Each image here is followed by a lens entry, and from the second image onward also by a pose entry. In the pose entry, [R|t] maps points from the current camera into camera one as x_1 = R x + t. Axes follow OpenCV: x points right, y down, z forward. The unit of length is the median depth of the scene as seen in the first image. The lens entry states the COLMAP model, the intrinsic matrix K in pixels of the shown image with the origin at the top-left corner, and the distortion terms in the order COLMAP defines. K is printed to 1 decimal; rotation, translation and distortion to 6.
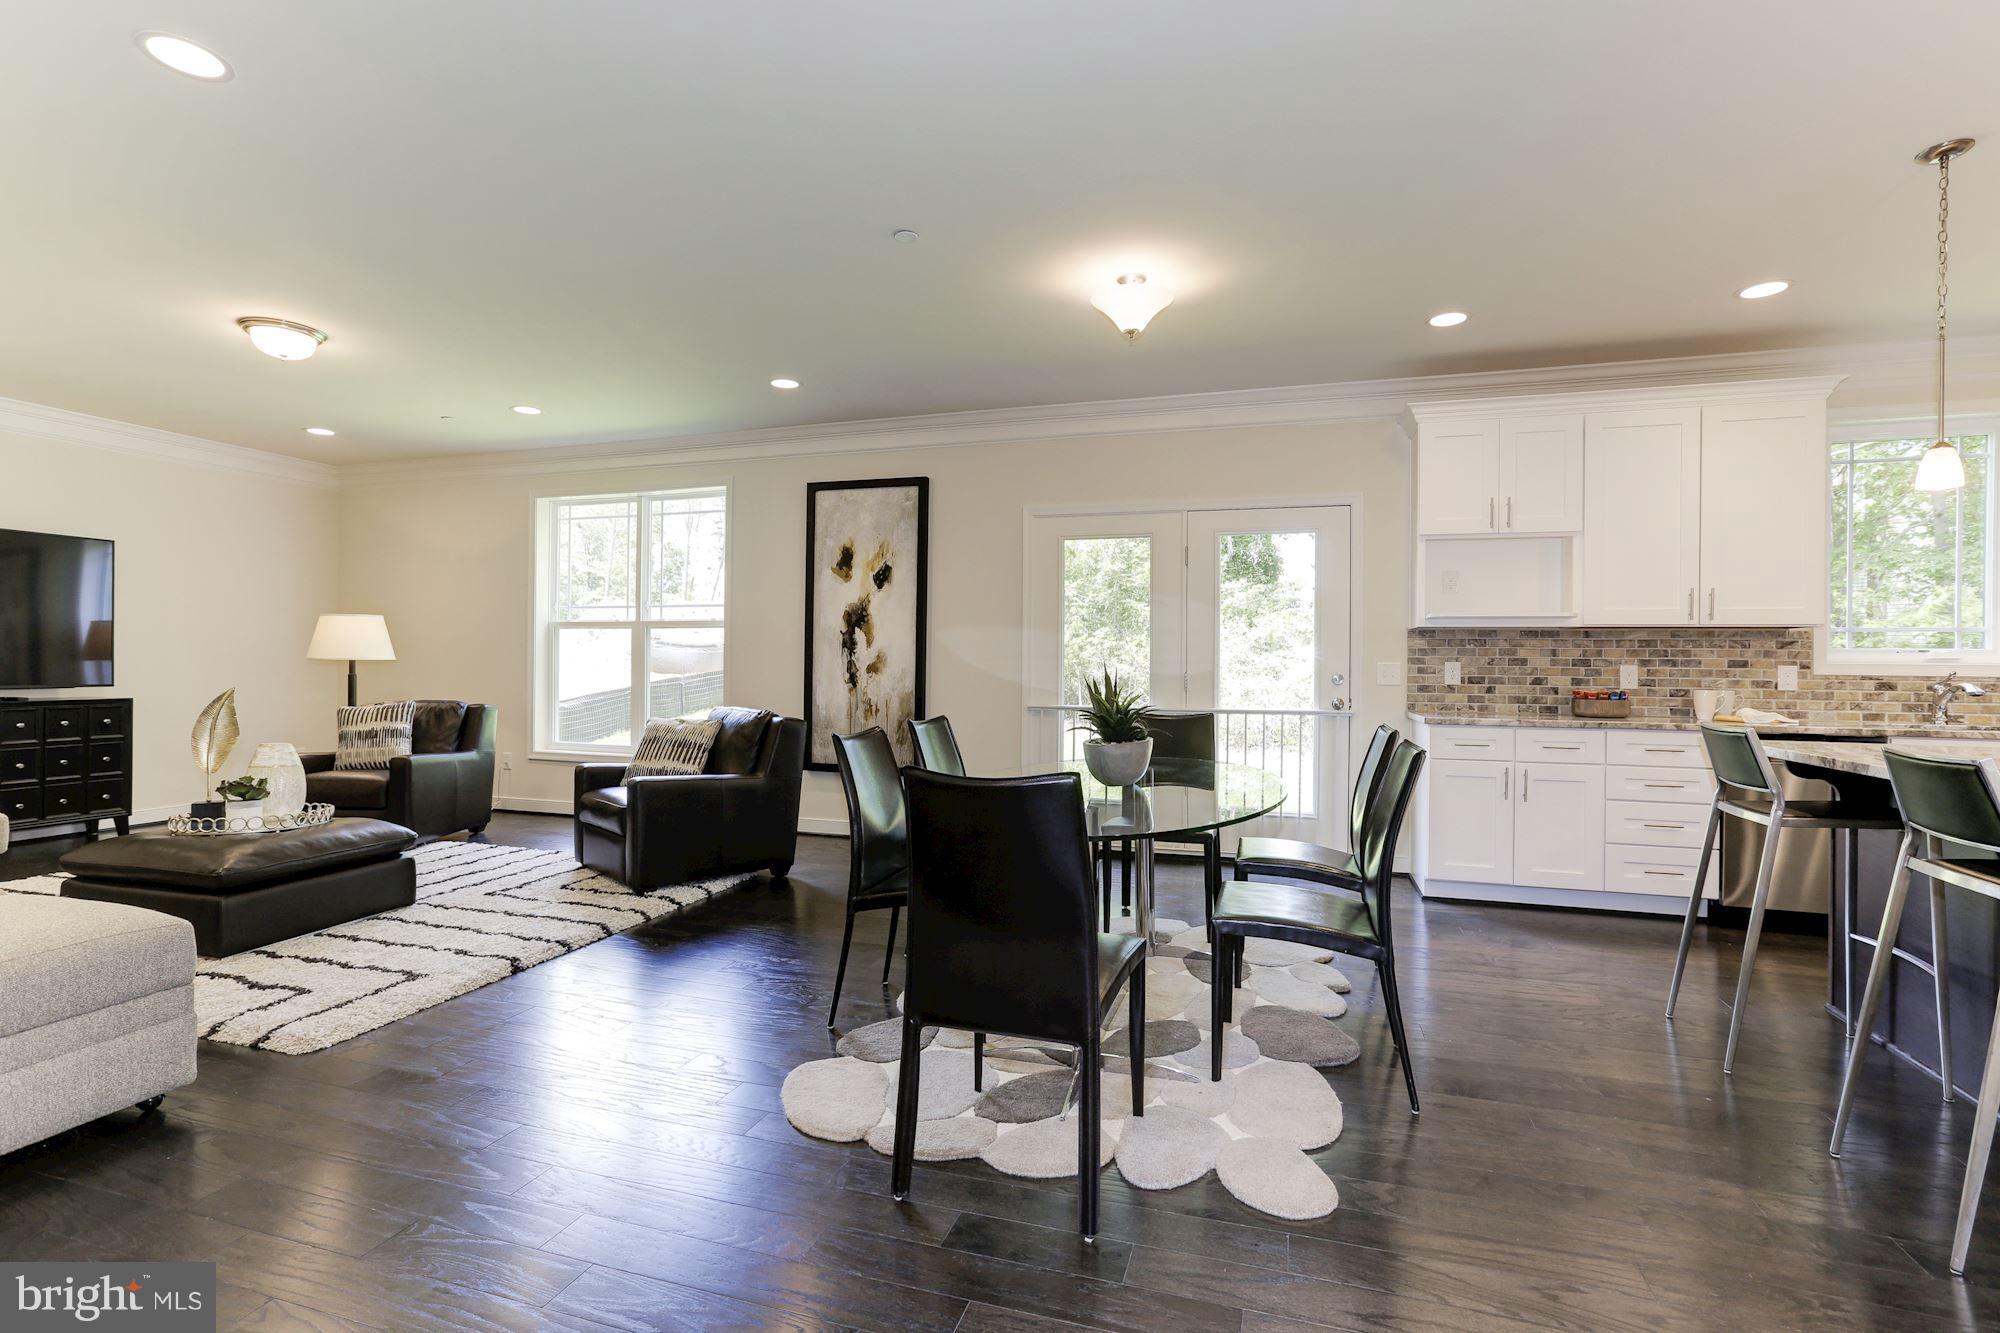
lens RADIAL K [[920.3, 0, 997.3], [0, 920.3, 661.2], [0, 0, 1]] dist [-0.027528, 0.016772]
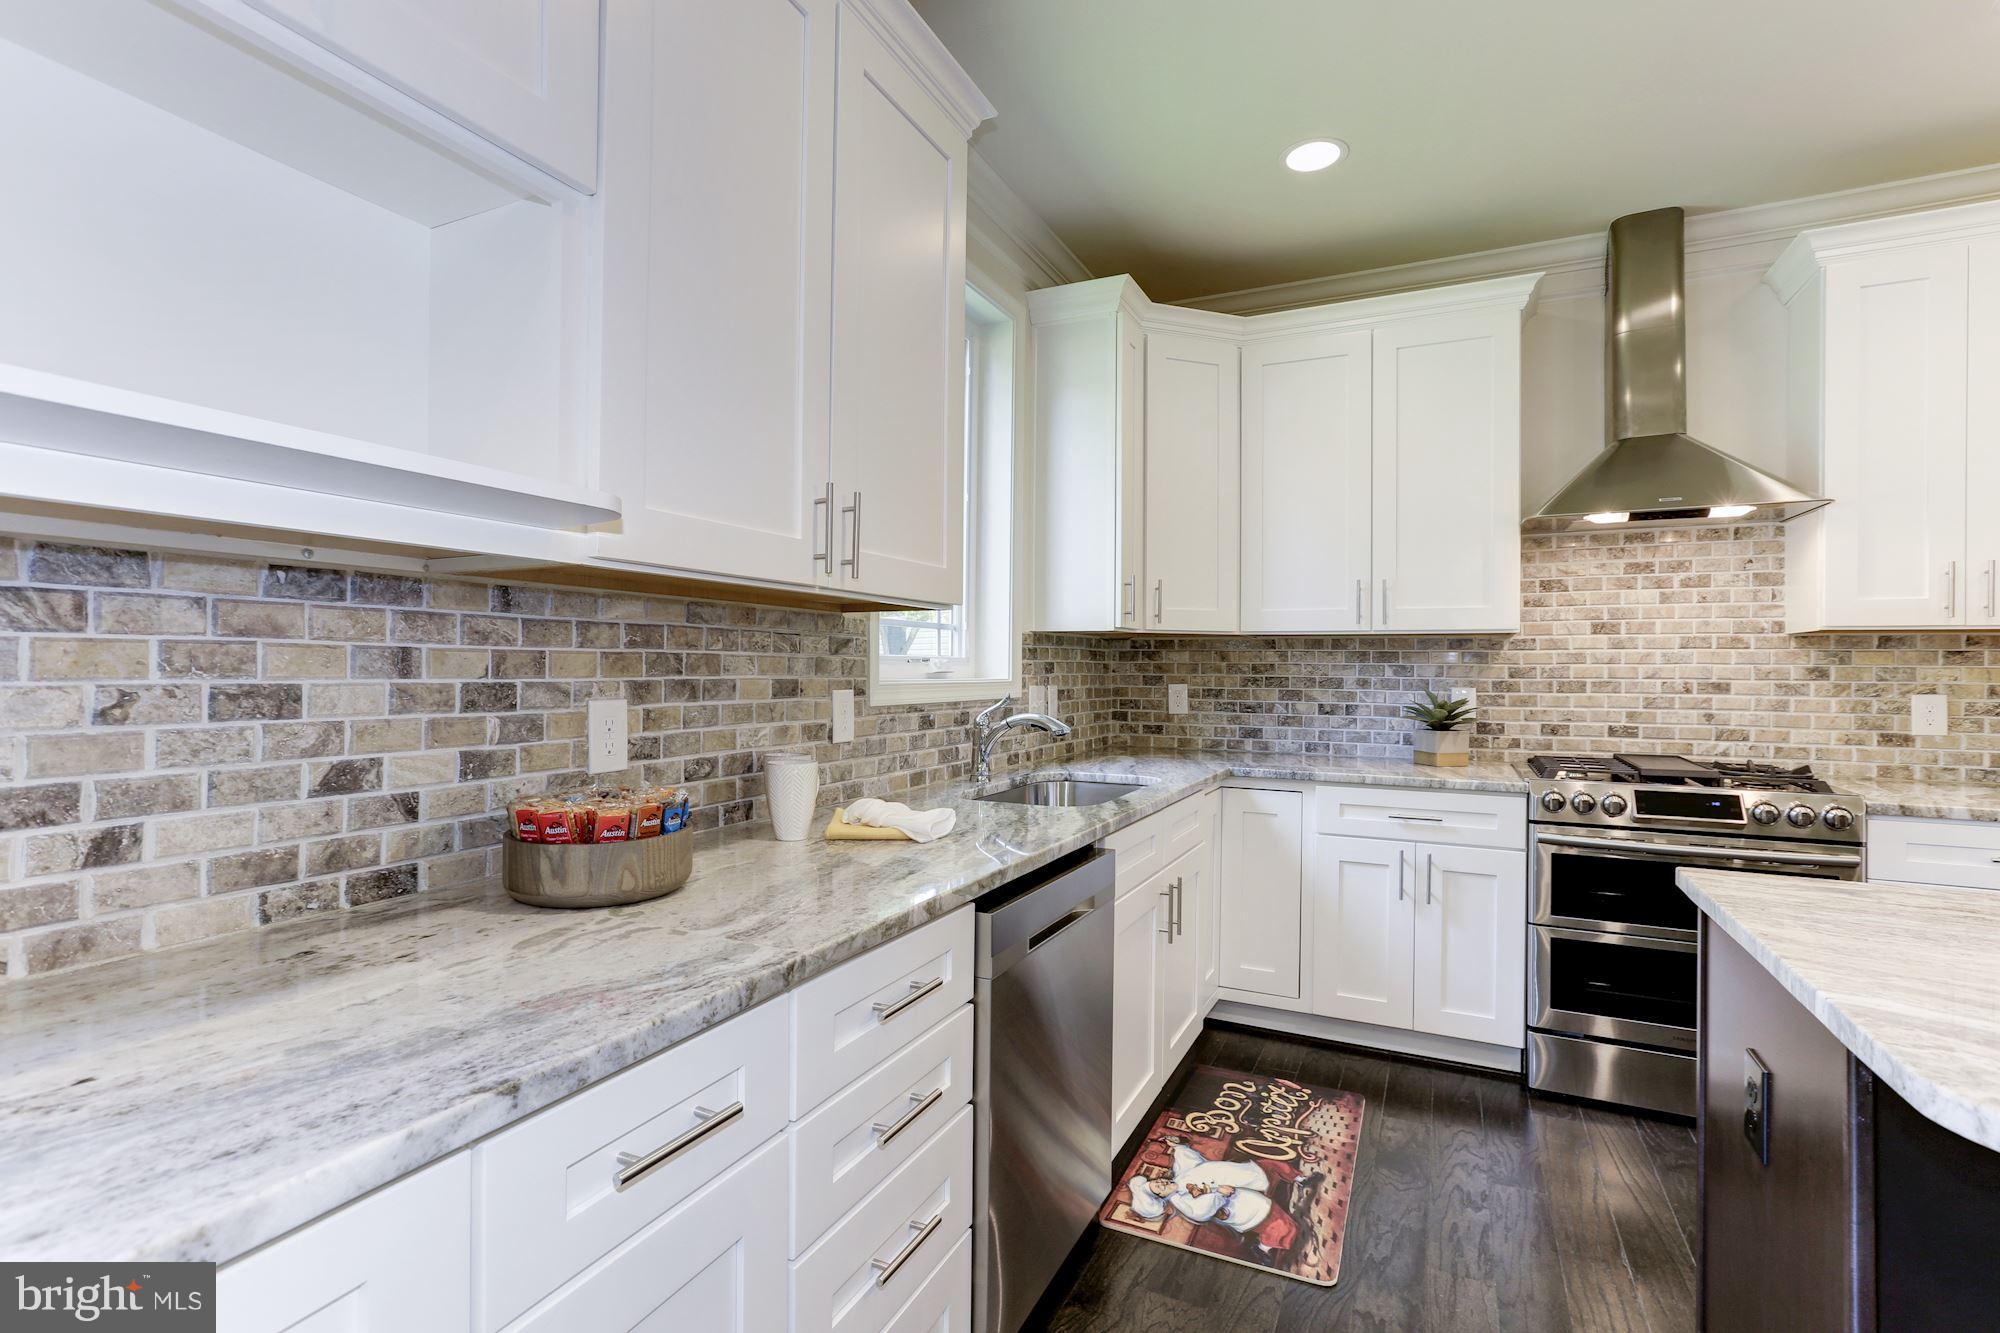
lens RADIAL K [[920.3, 0, 1005.1], [0, 920.3, 662.0], [0, 0, 1]] dist [-0.027528, 0.016772]
pose [[0.134753, -0.003887, 0.990872, 0.380994], [-0.009210, 0.999944, 0.005175, -0.012322], [-0.990836, -0.009823, 0.134710, 0.806607]]
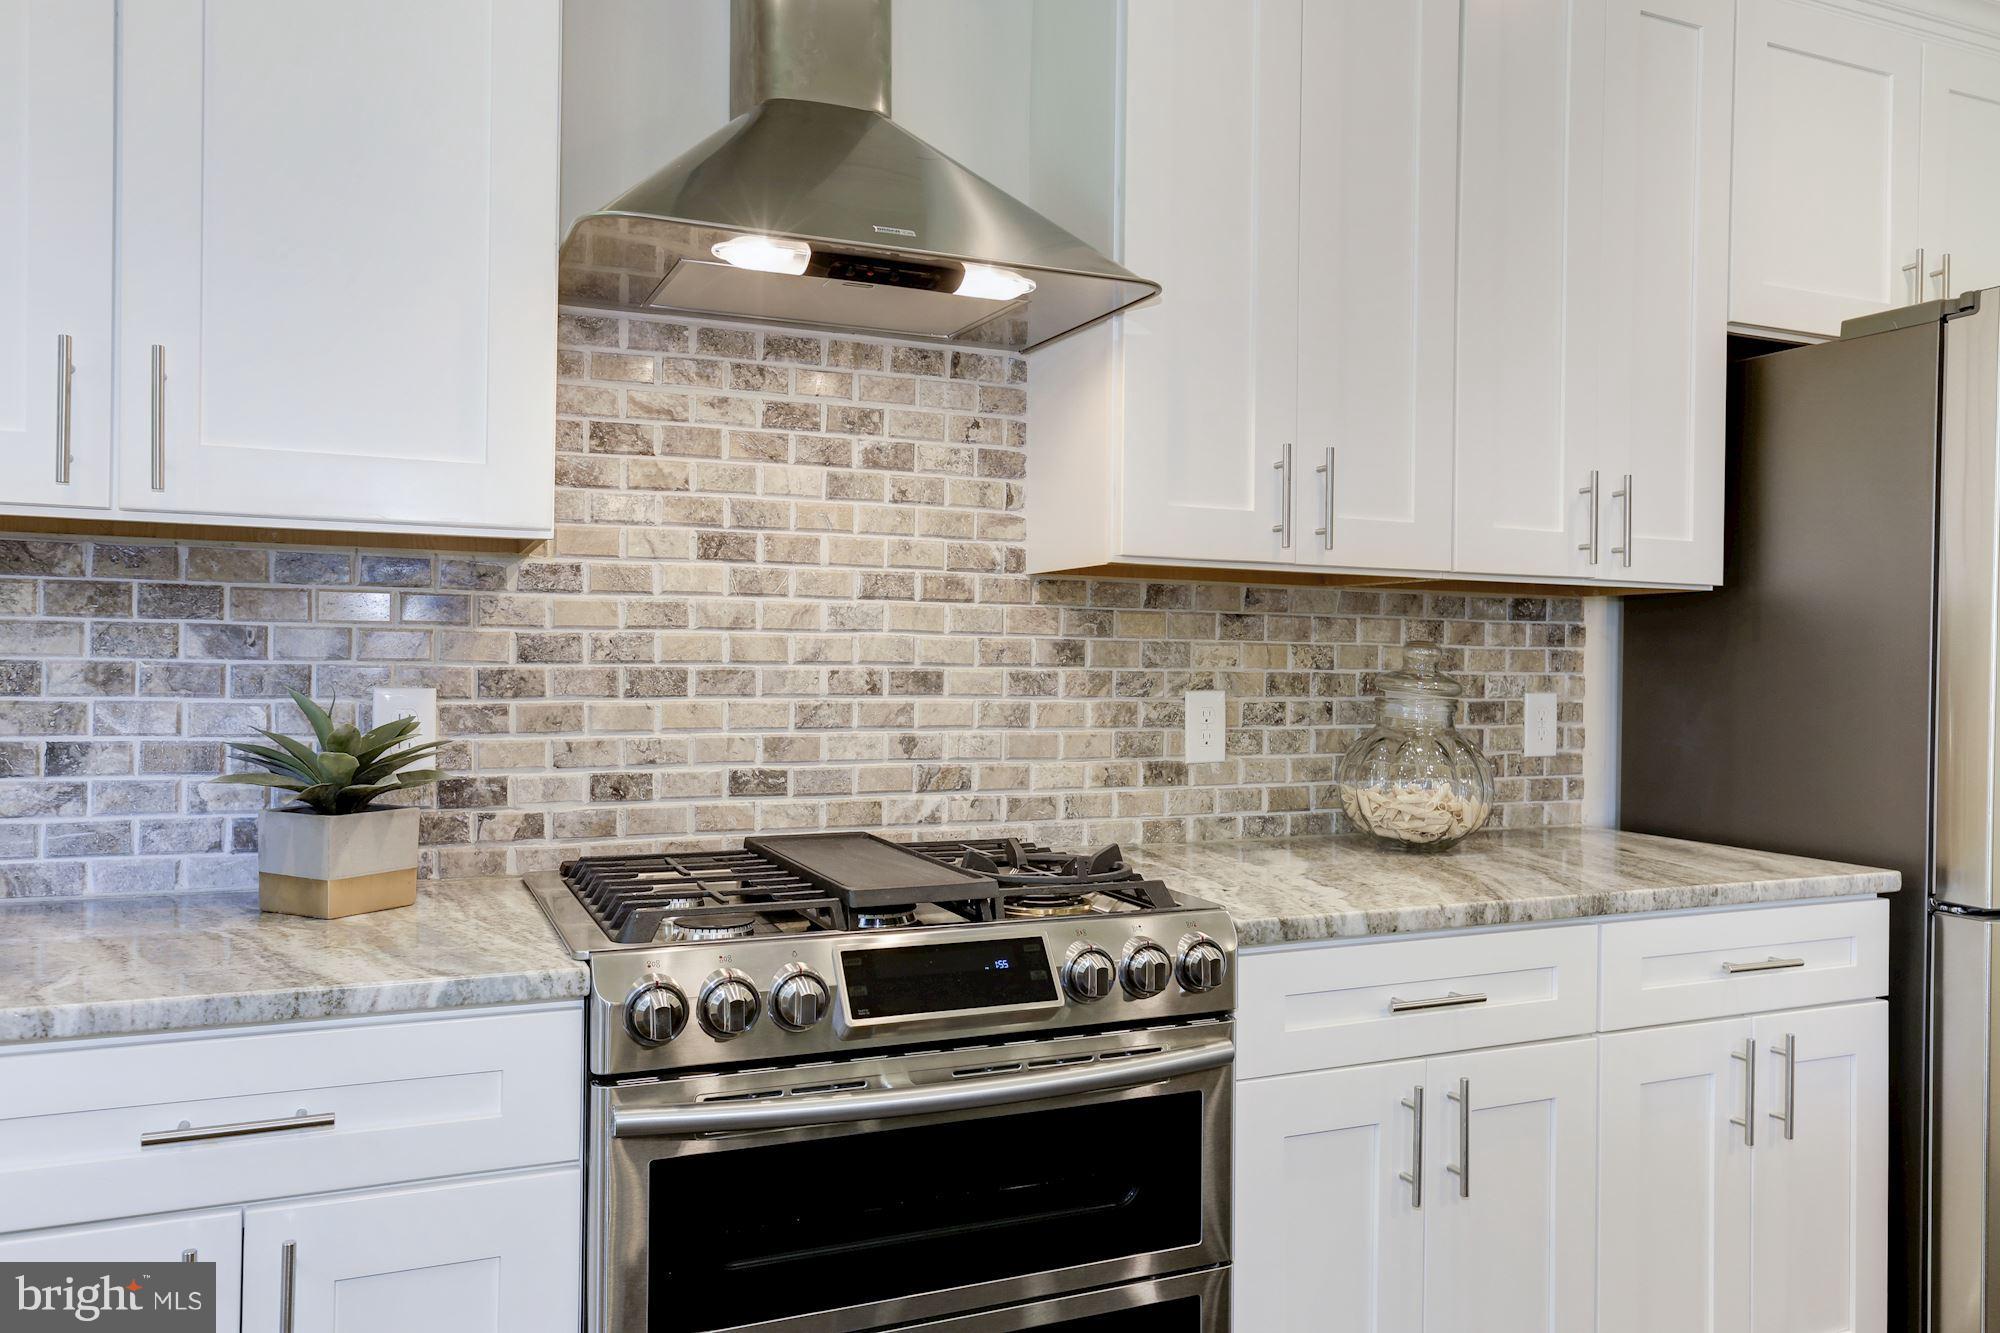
lens RADIAL K [[1405.7, 0, 1001.5], [0, 1405.7, 665.4], [0, 0, 1]] dist [-0.001670, 0.011970]
pose [[-0.665345, -0.015314, 0.746379, 0.704794], [-0.019091, 0.999812, 0.003496, -0.003479], [-0.746292, -0.011923, -0.665512, 0.694541]]
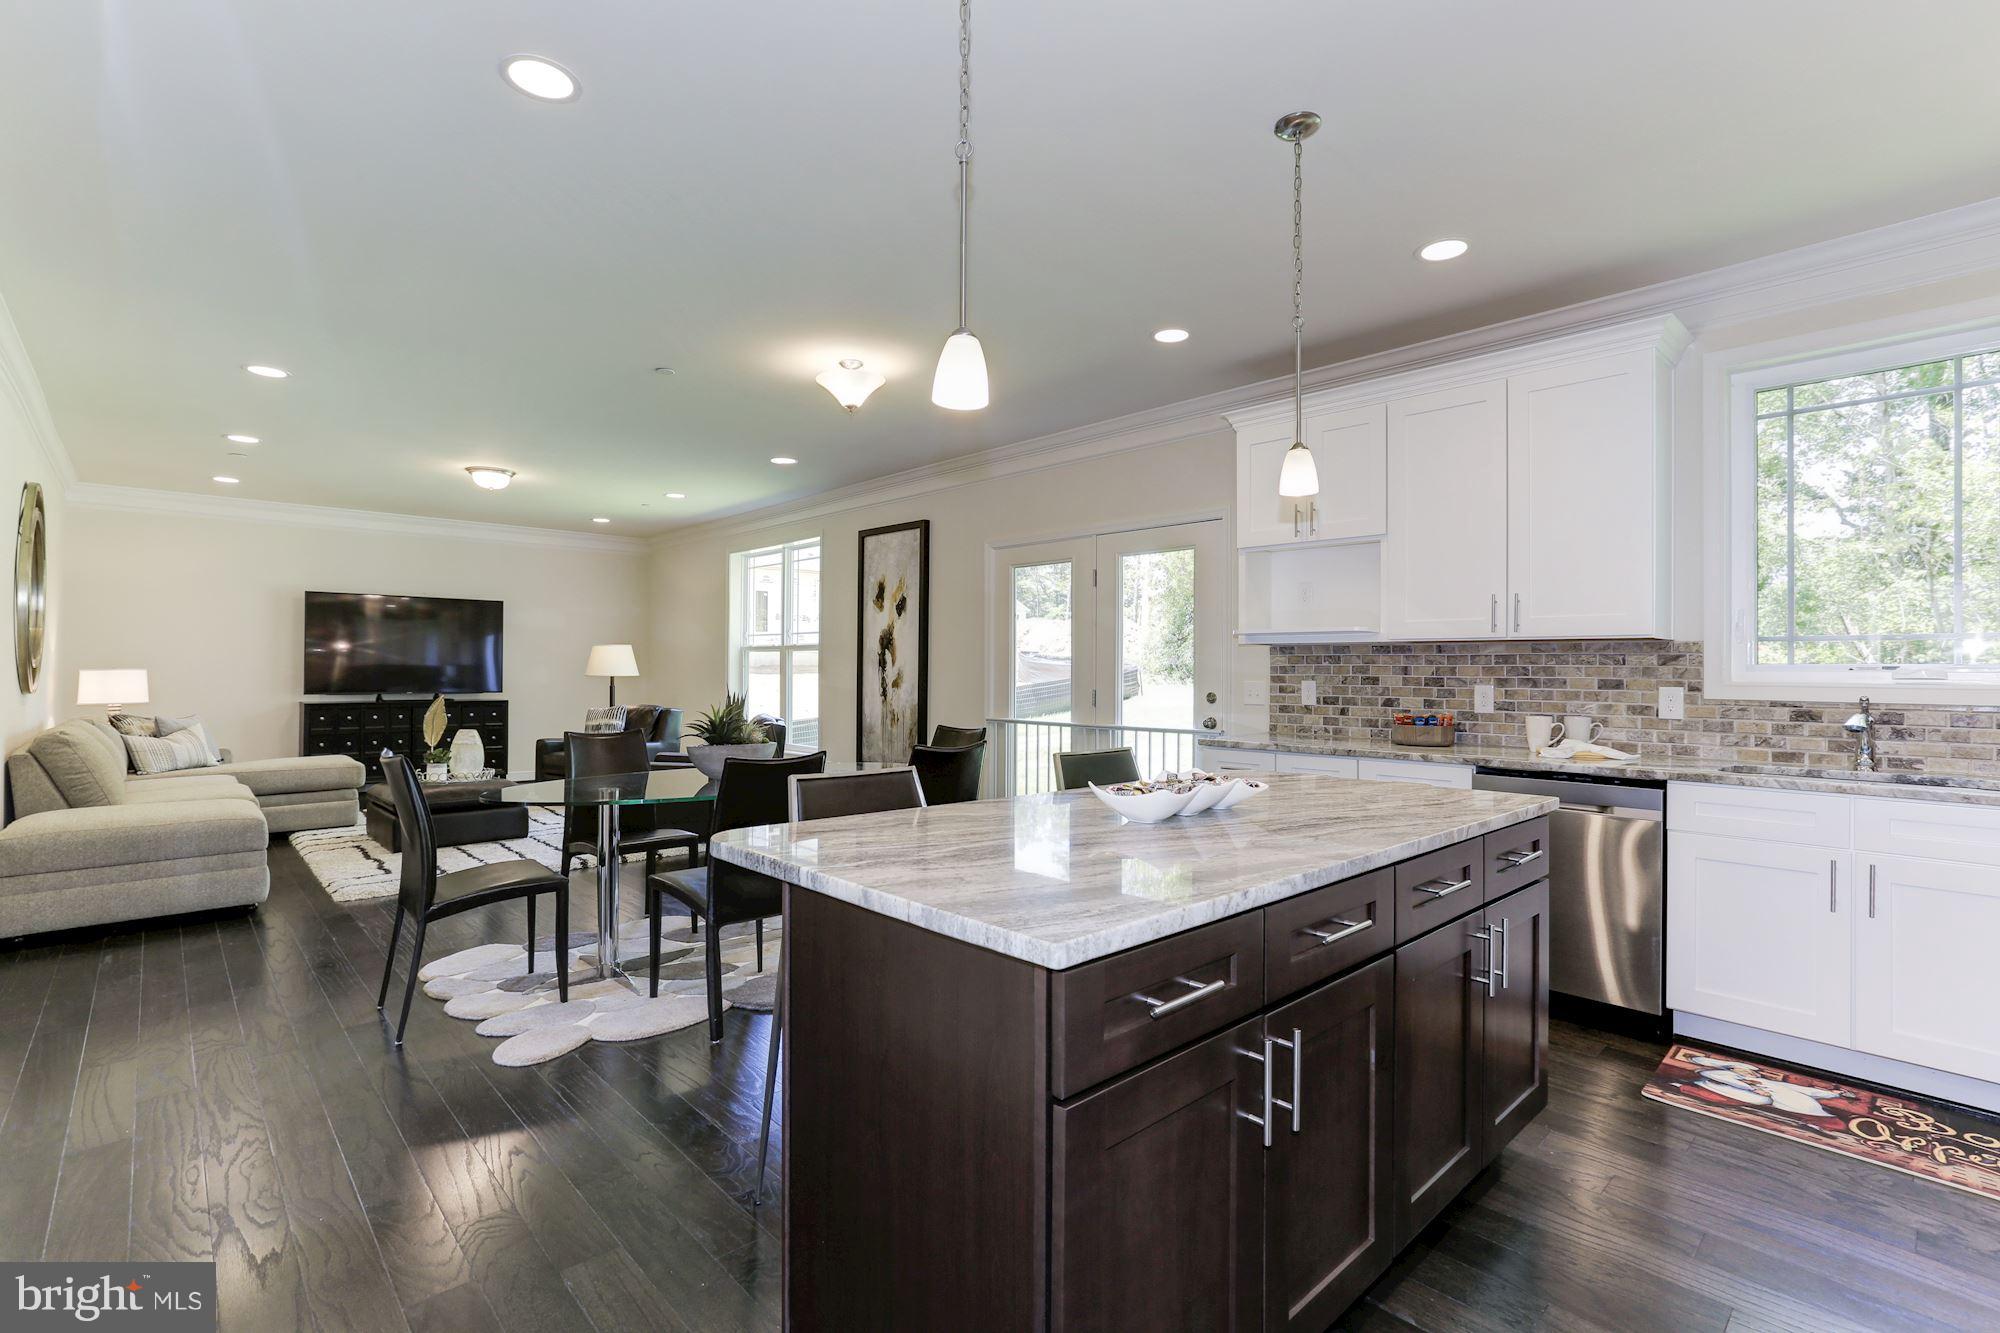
lens RADIAL K [[920.3, 0, 997.9], [0, 920.3, 660.3], [0, 0, 1]] dist [-0.027528, 0.016772]
pose [[0.872325, -0.008304, -0.488855, 0.708349], [0.002303, 0.999914, -0.012874, -0.008791], [0.488920, 0.010104, 0.872270, 0.038994]]
